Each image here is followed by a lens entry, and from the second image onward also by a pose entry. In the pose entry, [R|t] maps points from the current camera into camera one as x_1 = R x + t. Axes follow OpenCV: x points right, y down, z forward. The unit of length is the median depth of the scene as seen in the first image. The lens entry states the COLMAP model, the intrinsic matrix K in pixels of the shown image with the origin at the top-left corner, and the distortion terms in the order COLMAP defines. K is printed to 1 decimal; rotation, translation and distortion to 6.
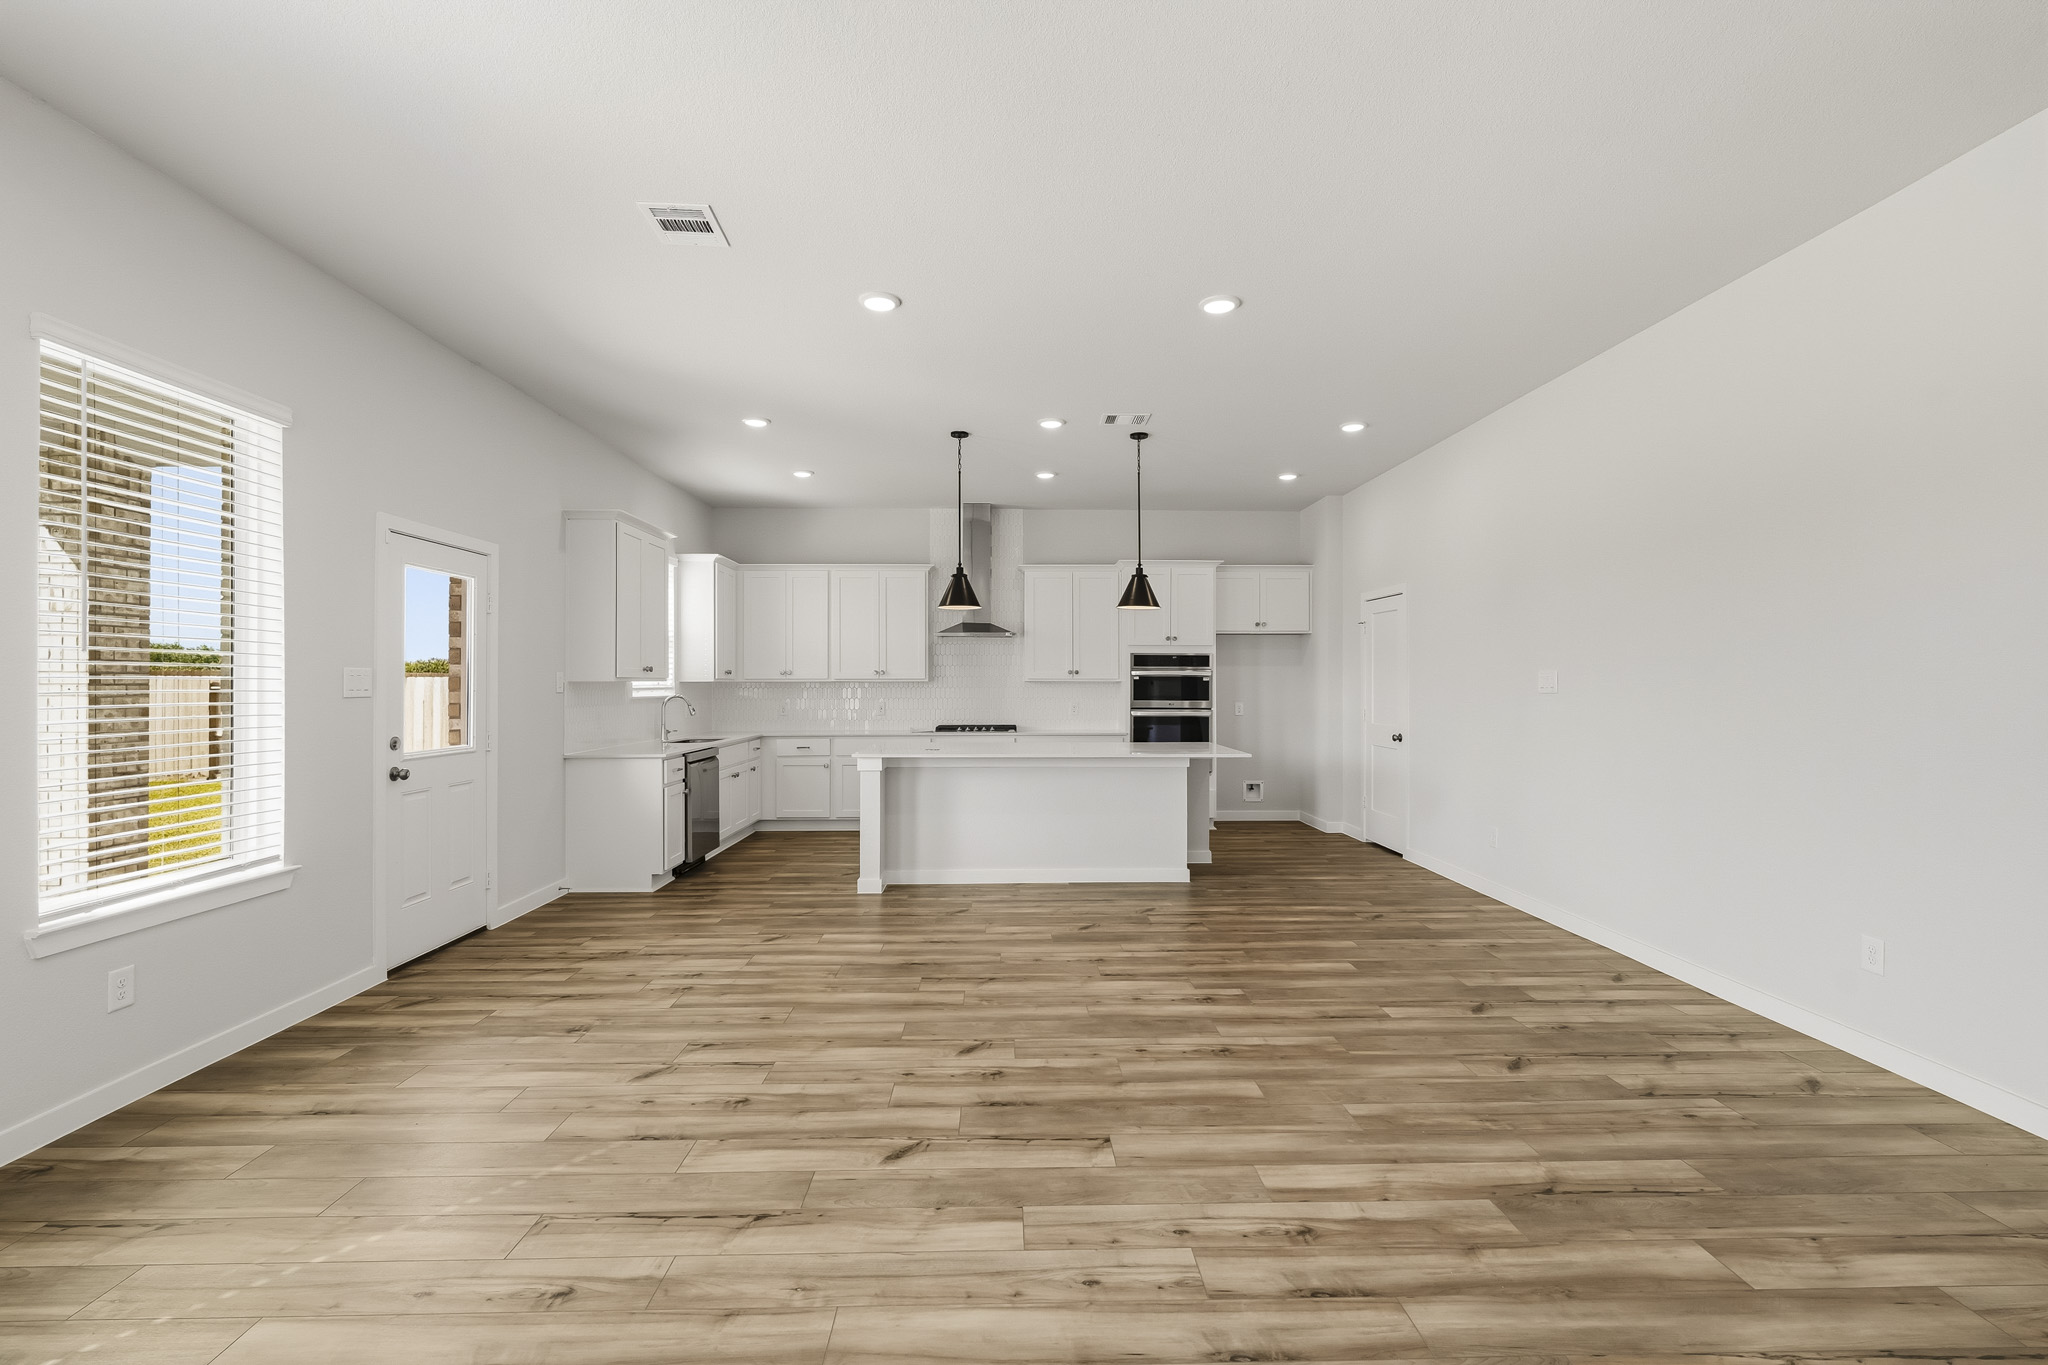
lens RADIAL K [[892.5, 0, 1024.0], [0, 892.5, 682.5], [0, 0, 1]] dist [0.000987, 0.000100]
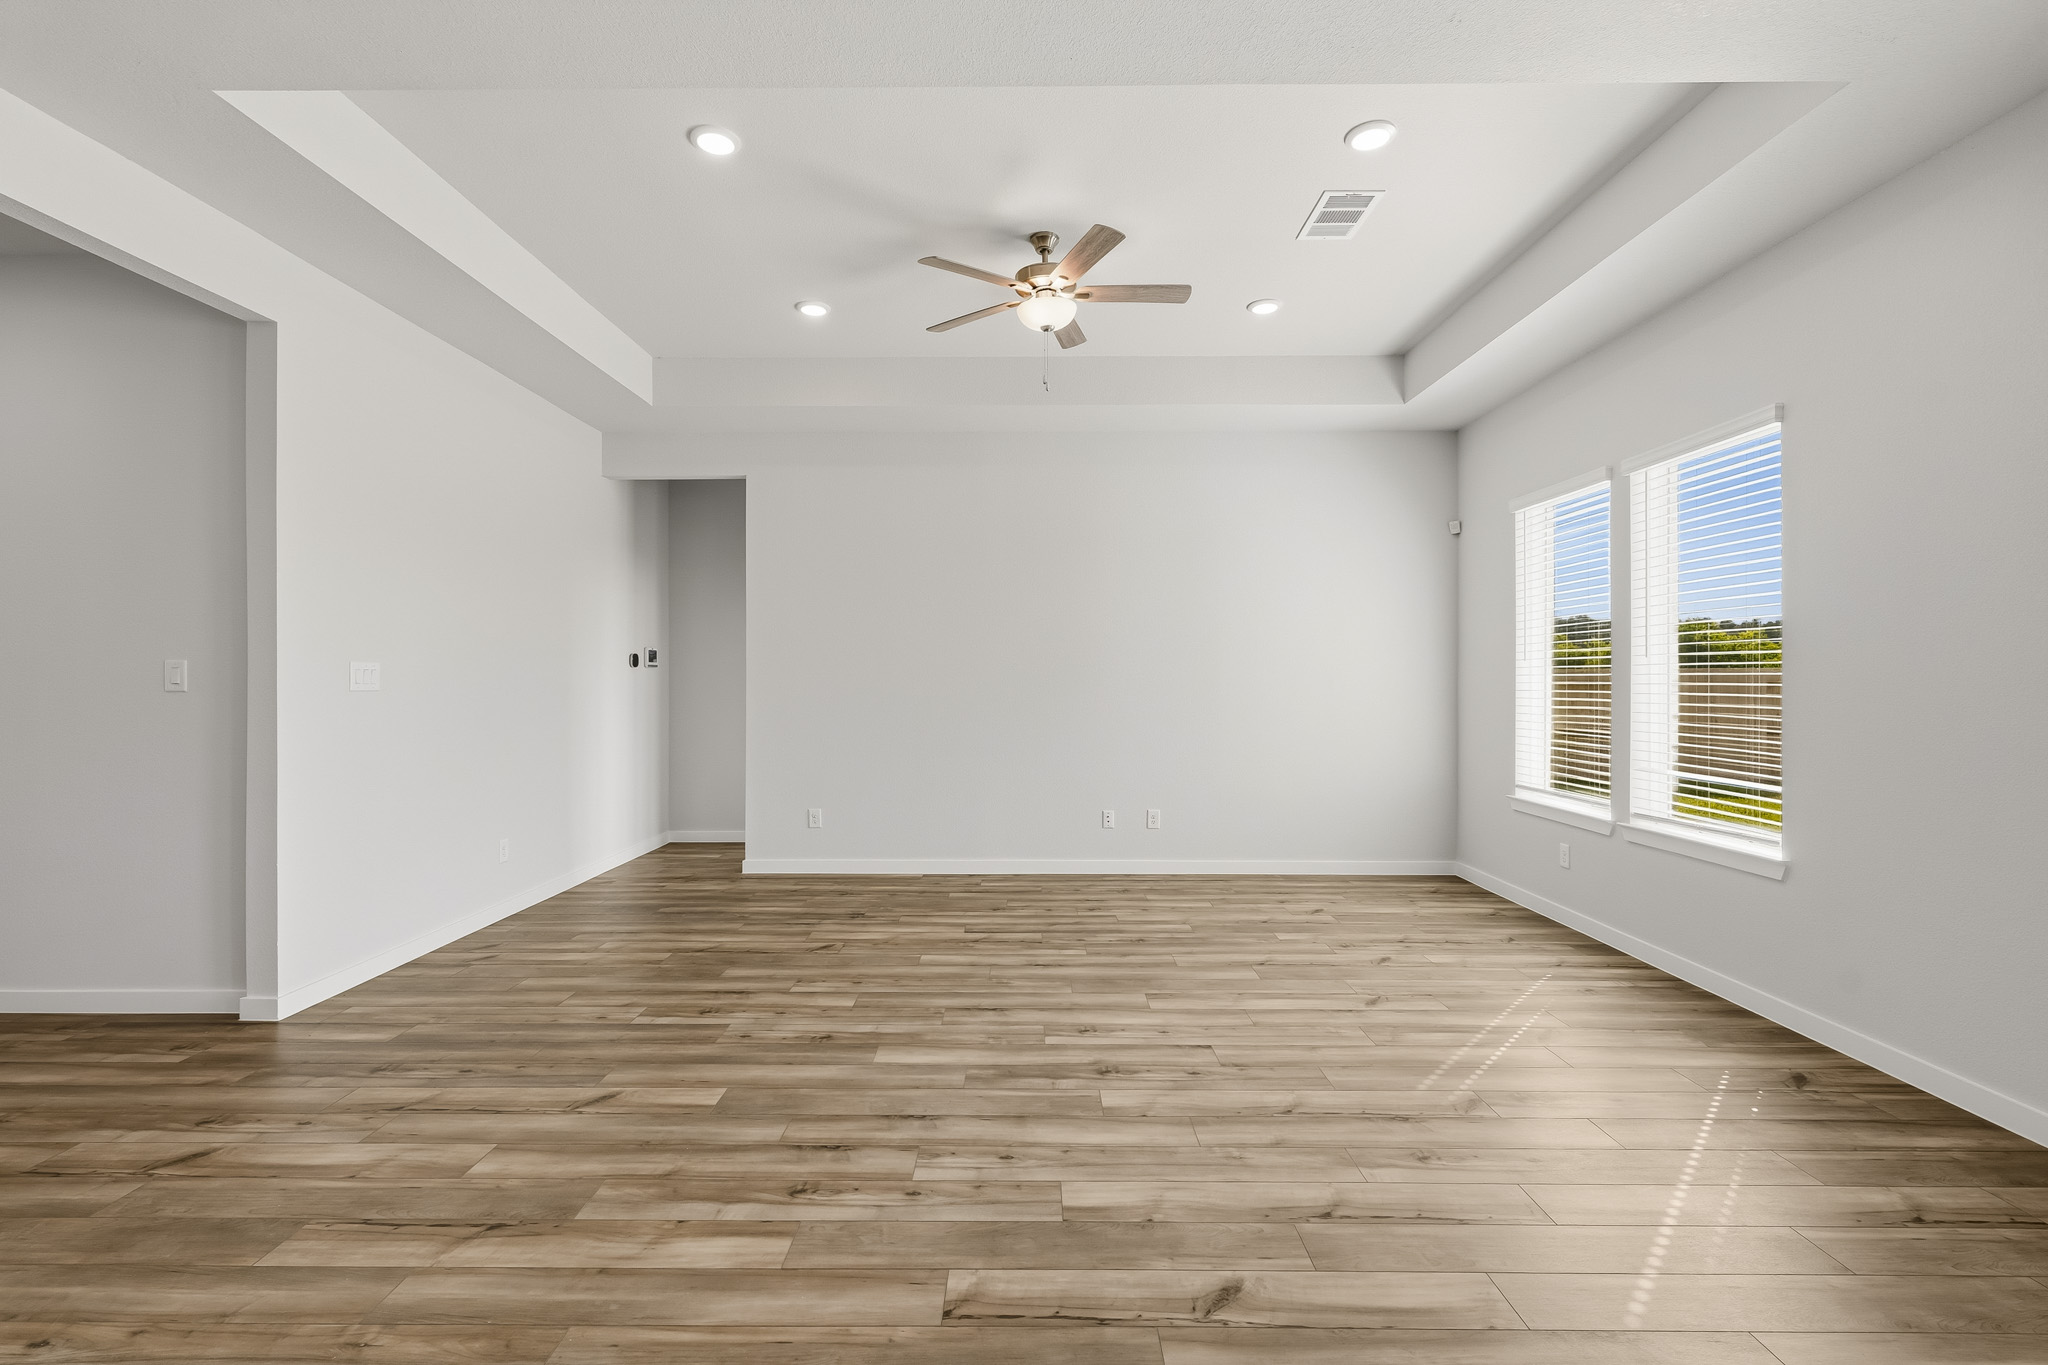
lens RADIAL K [[892.5, 0, 1024.0], [0, 892.5, 682.5], [0, 0, 1]] dist [0.000987, 0.000100]
pose [[-0.999458, 0.001407, 0.032890, 0.002852], [0.001488, 0.999996, 0.002451, 0.001313], [-0.032887, 0.002499, -0.999456, 0.707858]]
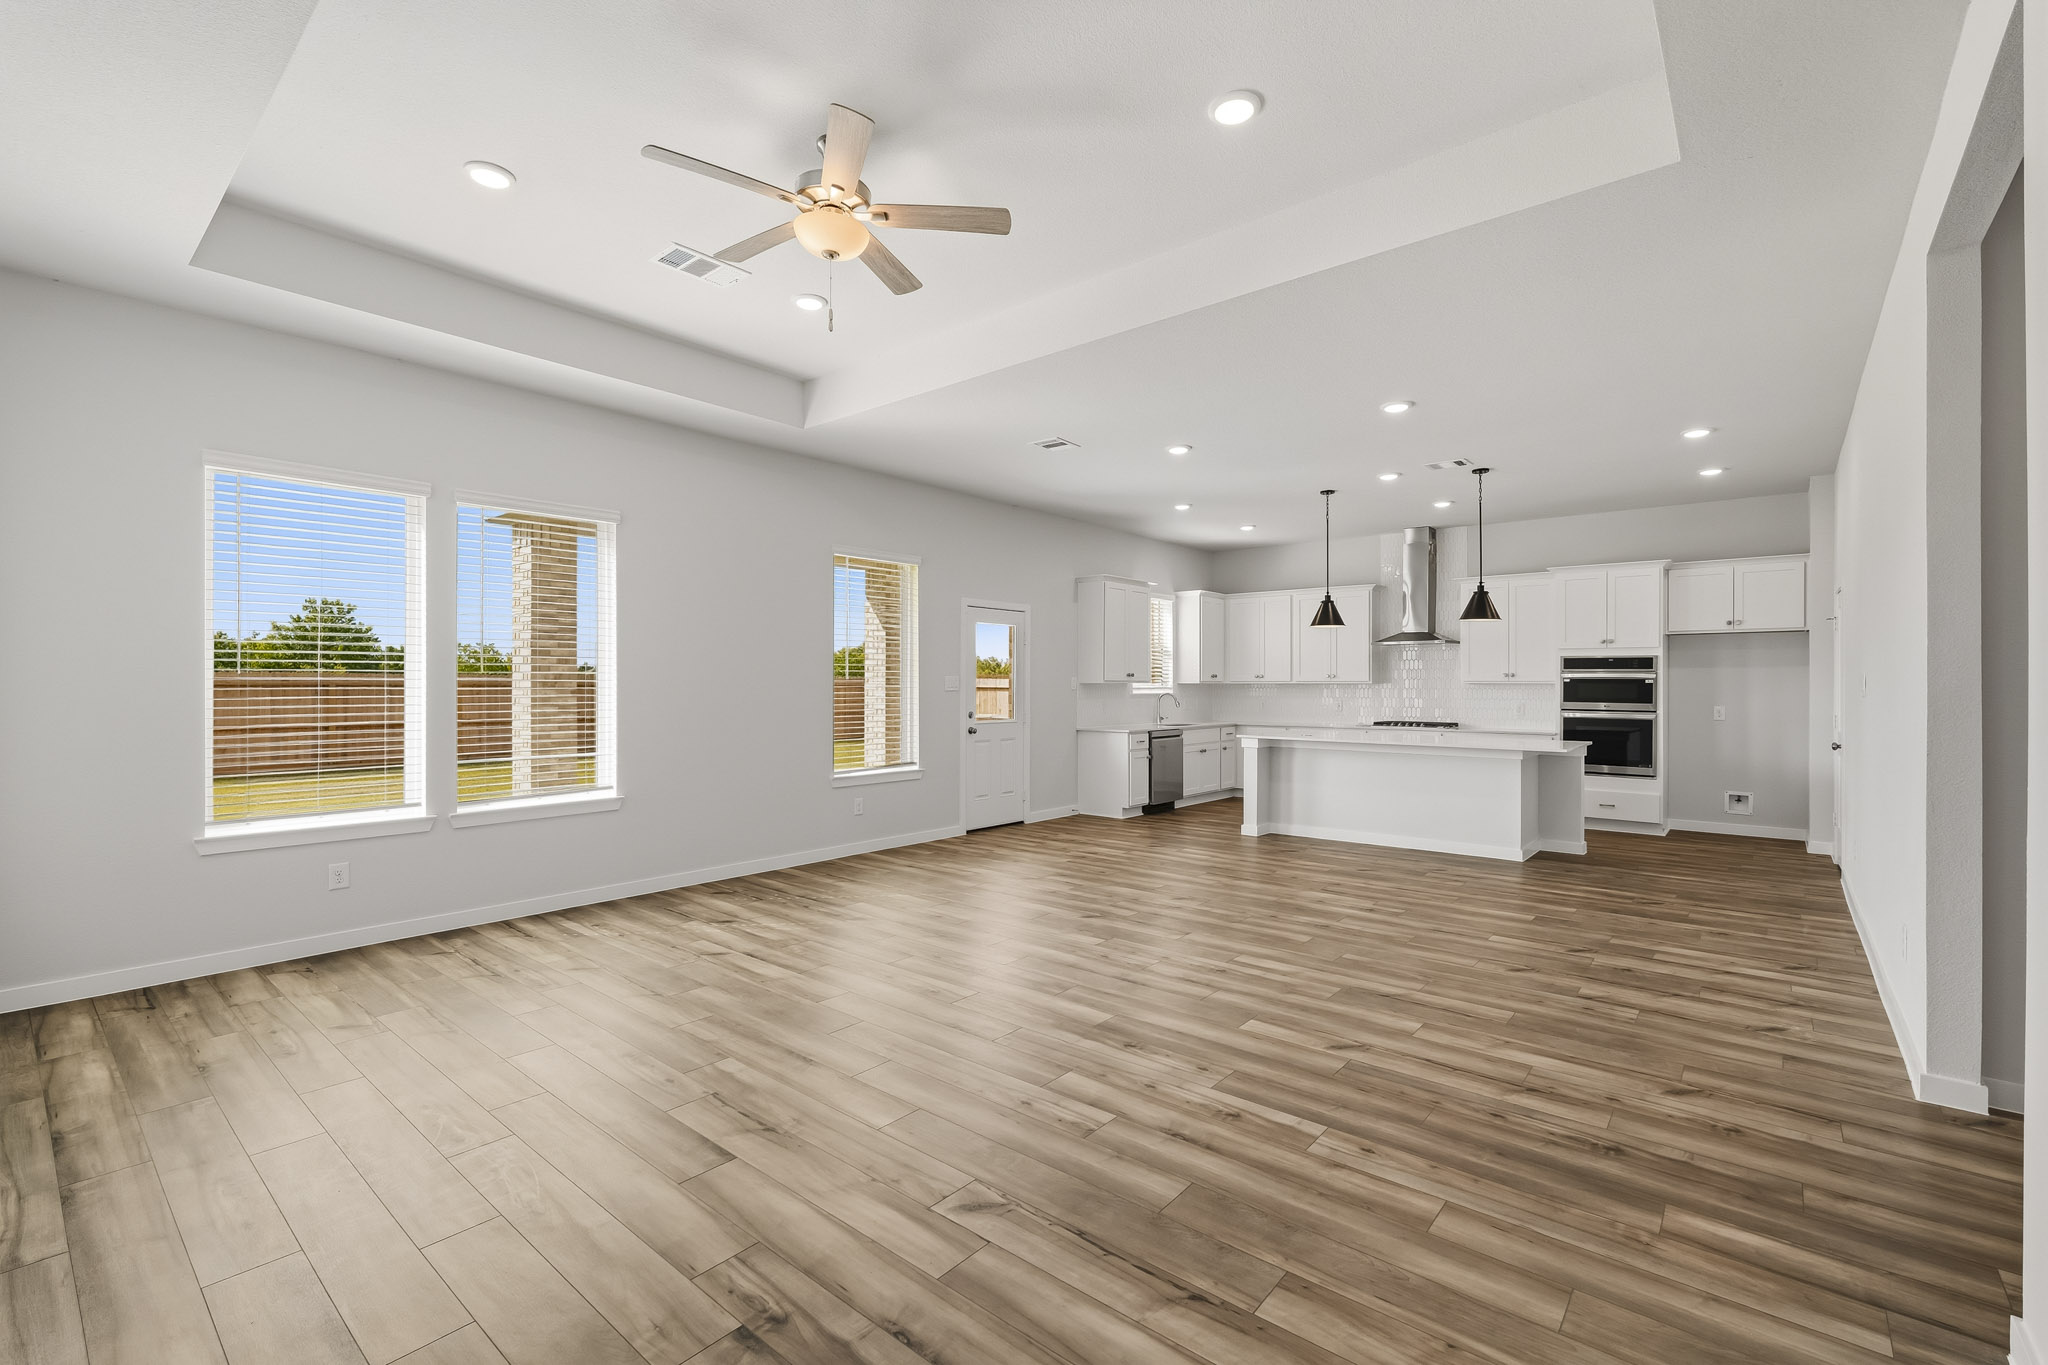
lens RADIAL K [[892.5, 0, 1024.0], [0, 892.5, 682.5], [0, 0, 1]] dist [0.000987, 0.000100]
pose [[0.747353, 0.000601, -0.664427, 0.437104], [-0.002147, 0.999997, -0.001511, 0.000330], [0.664424, 0.002556, 0.747351, -0.245256]]
